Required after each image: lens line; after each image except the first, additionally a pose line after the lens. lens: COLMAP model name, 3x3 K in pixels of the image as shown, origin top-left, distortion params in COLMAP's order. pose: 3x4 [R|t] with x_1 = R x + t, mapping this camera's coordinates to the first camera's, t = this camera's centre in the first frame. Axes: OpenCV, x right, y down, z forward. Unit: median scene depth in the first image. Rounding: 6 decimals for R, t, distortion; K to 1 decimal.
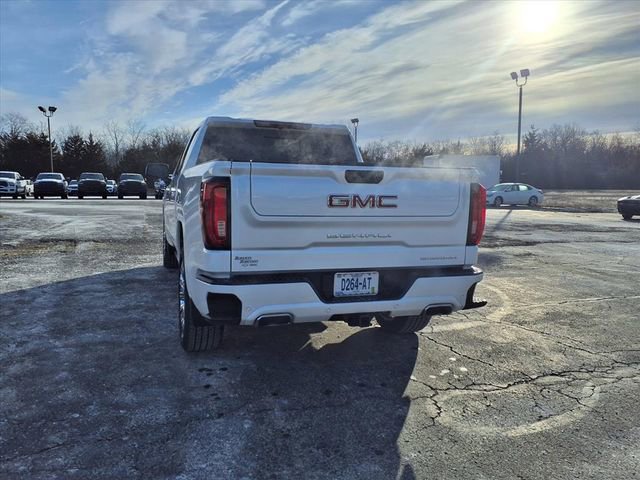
lens RADIAL K [[513.0, 0, 322.0], [0, 513.0, 228.3], [0, 0, 1]] dist [0.069621, -0.095824]
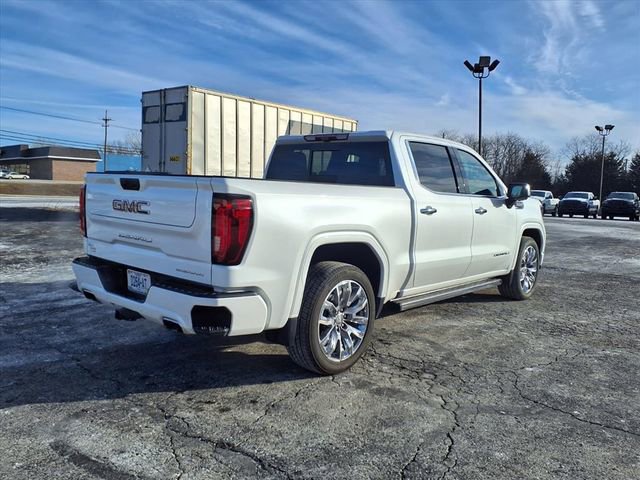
lens RADIAL K [[524.5, 0, 310.6], [0, 524.5, 239.9], [0, 0, 1]] dist [0.065057, -0.103340]
pose [[0.486394, 0.084611, -0.869633, 1.222900], [-0.100025, 0.994149, 0.040781, -0.064484], [0.867995, 0.067149, 0.492011, 0.755177]]
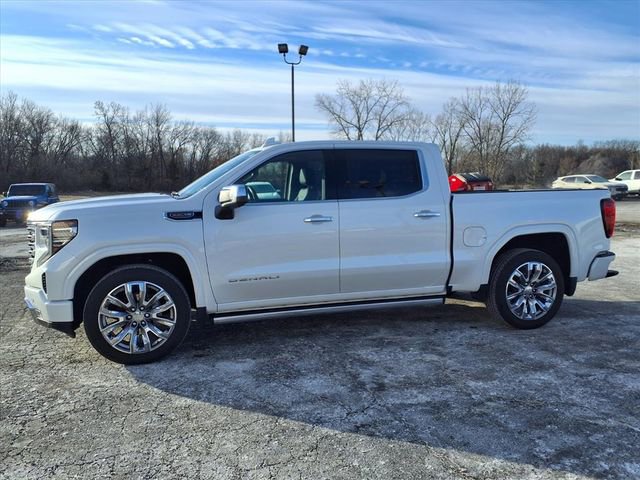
lens RADIAL K [[503.4, 0, 323.3], [0, 503.4, 249.2], [0, 0, 1]] dist [0.062486, -0.087006]
pose [[0.050011, -0.137087, 0.989296, -1.895814], [0.096752, 0.986542, 0.131814, -0.236673], [-0.994051, 0.089124, 0.062601, 1.747226]]
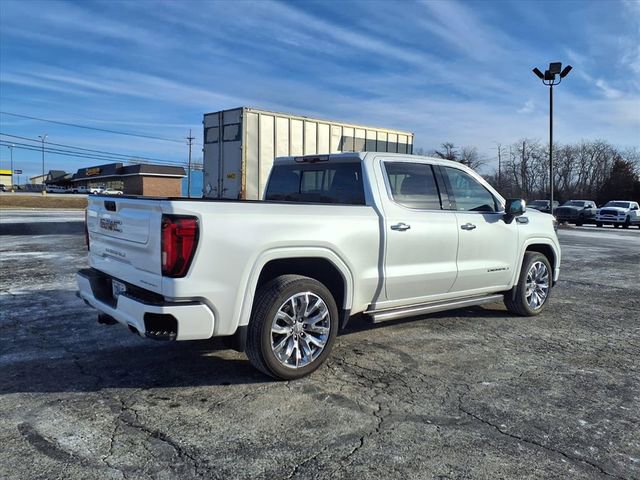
lens RADIAL K [[520.3, 0, 309.9], [0, 520.3, 241.5], [0, 0, 1]] dist [0.076833, -0.110476]
pose [[0.345196, 0.069243, -0.935973, 1.427803], [-0.098083, 0.994475, 0.037397, -0.107142], [0.933391, 0.078893, 0.350080, 0.973706]]
